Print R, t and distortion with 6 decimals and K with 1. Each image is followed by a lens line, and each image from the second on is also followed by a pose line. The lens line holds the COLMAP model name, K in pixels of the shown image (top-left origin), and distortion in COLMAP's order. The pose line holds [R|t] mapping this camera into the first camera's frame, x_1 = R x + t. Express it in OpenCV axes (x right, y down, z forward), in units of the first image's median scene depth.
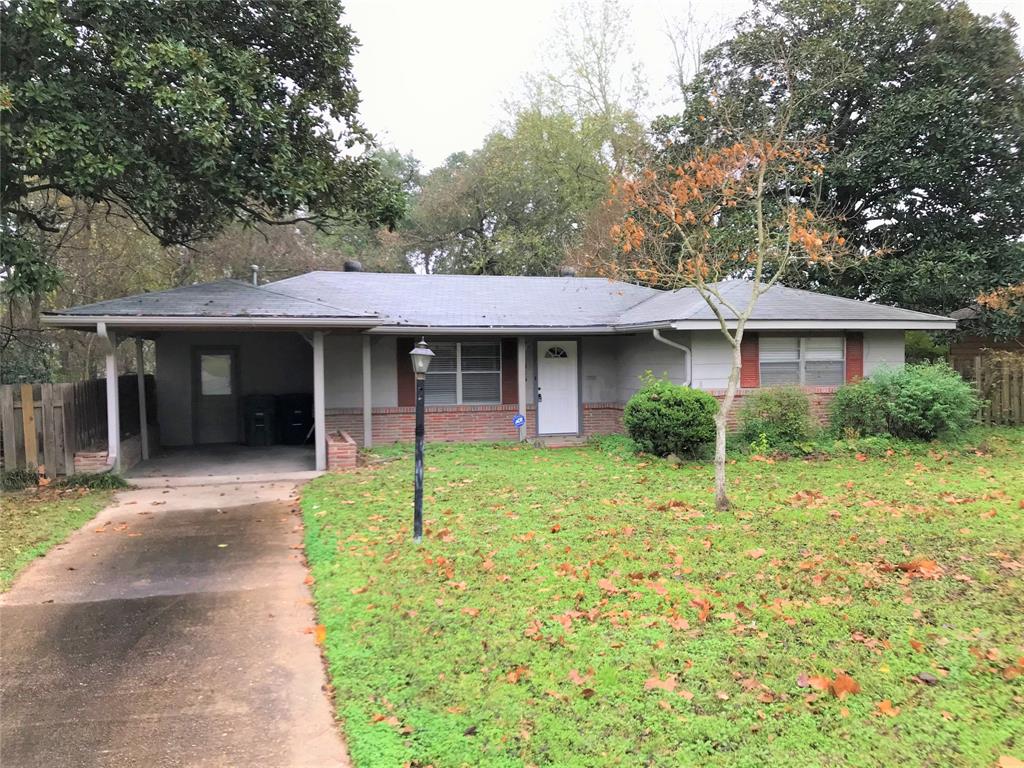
lens RADIAL K [[919.4, 0, 512.0], [0, 919.4, 384.0], [0, 0, 1]] dist [0.040279, -0.001509]
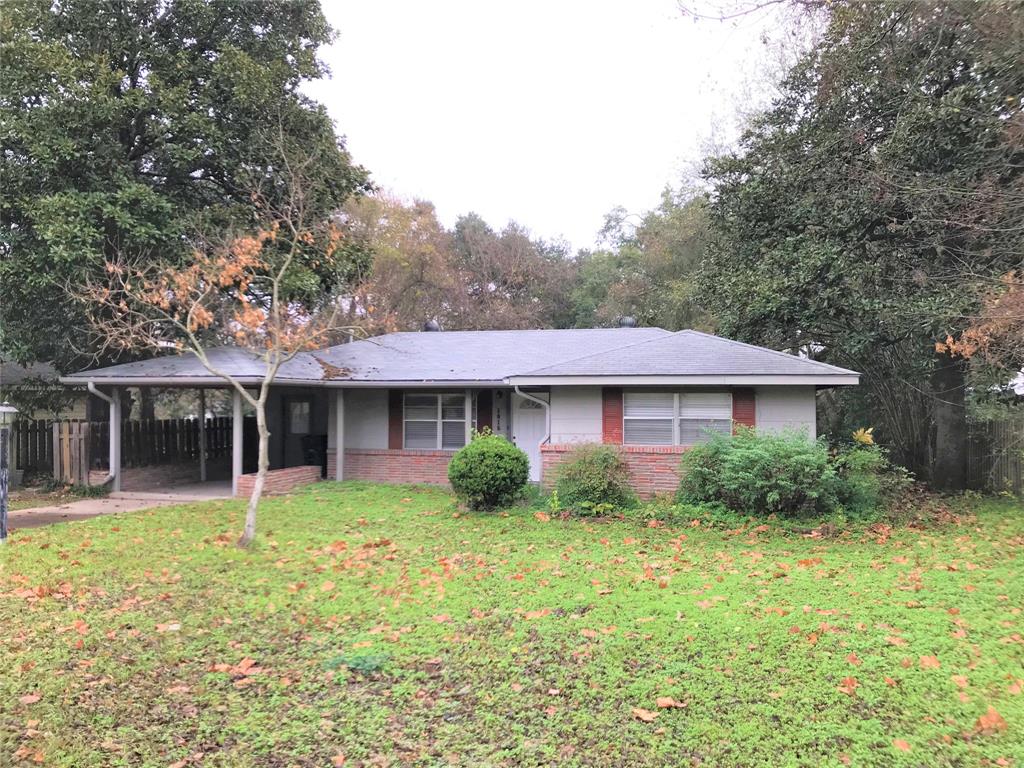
lens RADIAL K [[919.4, 0, 512.0], [0, 919.4, 384.0], [0, 0, 1]] dist [0.040279, -0.001509]
pose [[0.826577, 0.003147, -0.562815, 0.706979], [-0.026462, 0.999096, -0.033277, -0.024451], [0.562202, 0.042399, 0.825912, 0.134282]]
